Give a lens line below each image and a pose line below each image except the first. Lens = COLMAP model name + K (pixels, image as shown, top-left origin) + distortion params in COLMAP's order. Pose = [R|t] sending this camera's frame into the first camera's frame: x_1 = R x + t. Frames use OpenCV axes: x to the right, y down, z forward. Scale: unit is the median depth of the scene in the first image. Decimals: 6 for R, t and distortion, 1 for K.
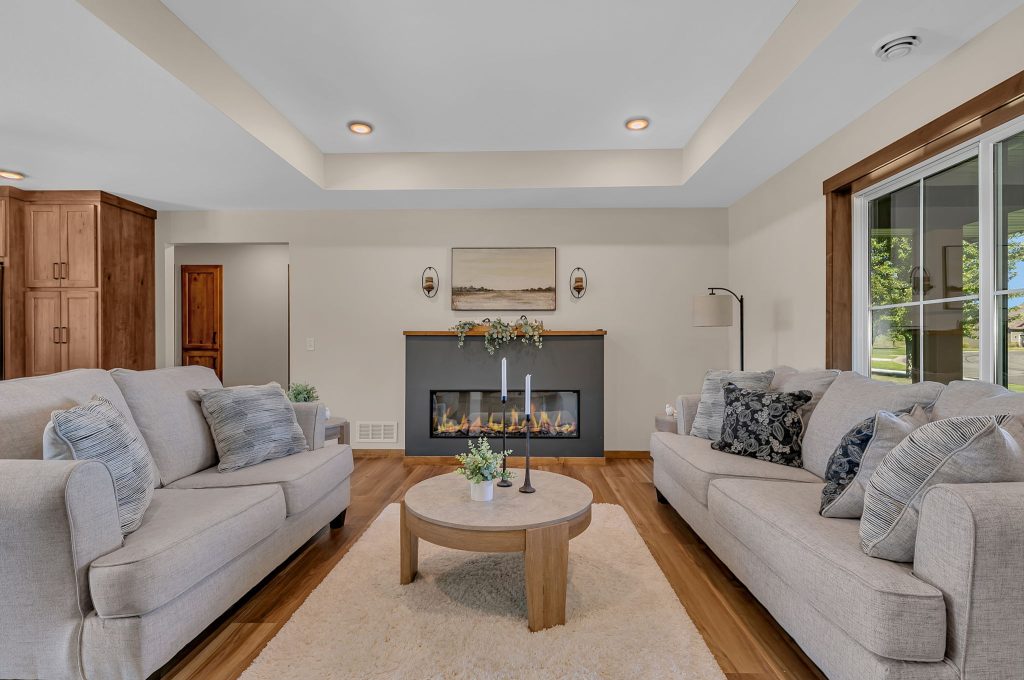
lens RADIAL K [[478.3, 0, 520.4], [0, 478.3, 345.6], [0, 0, 1]] dist [0.009515, -0.001663]
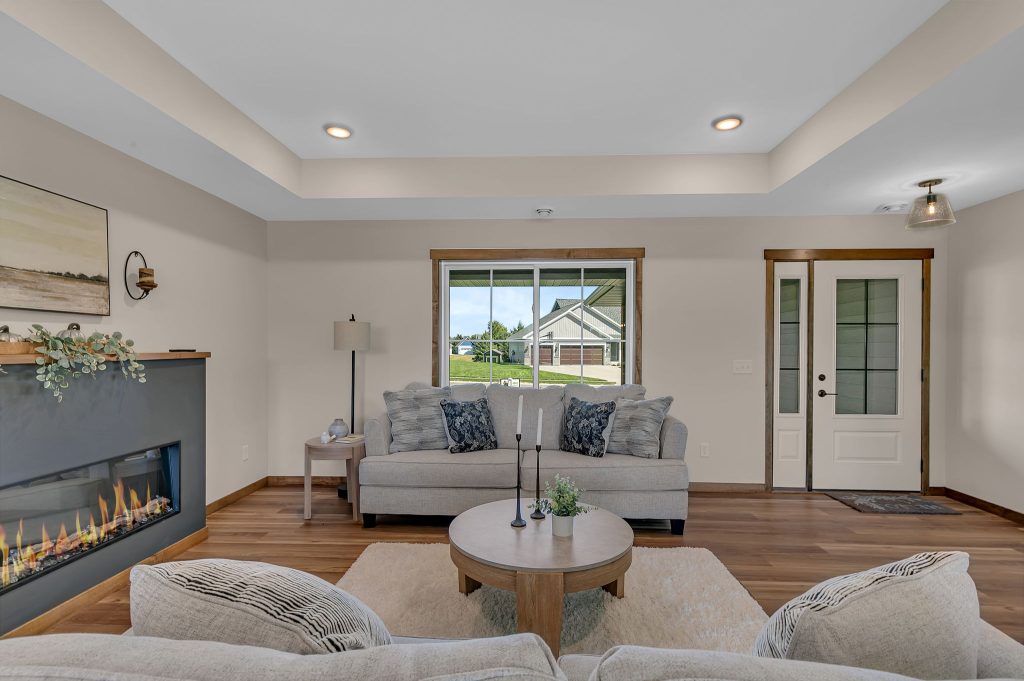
lens RADIAL K [[478.3, 0, 516.5], [0, 478.3, 347.9], [0, 0, 1]] dist [0.009515, -0.001663]
pose [[0.026379, 0.003432, 0.999646, -0.566551], [0.001484, 0.999993, -0.003473, -0.036216], [-0.999651, 0.001575, 0.026373, 0.542445]]
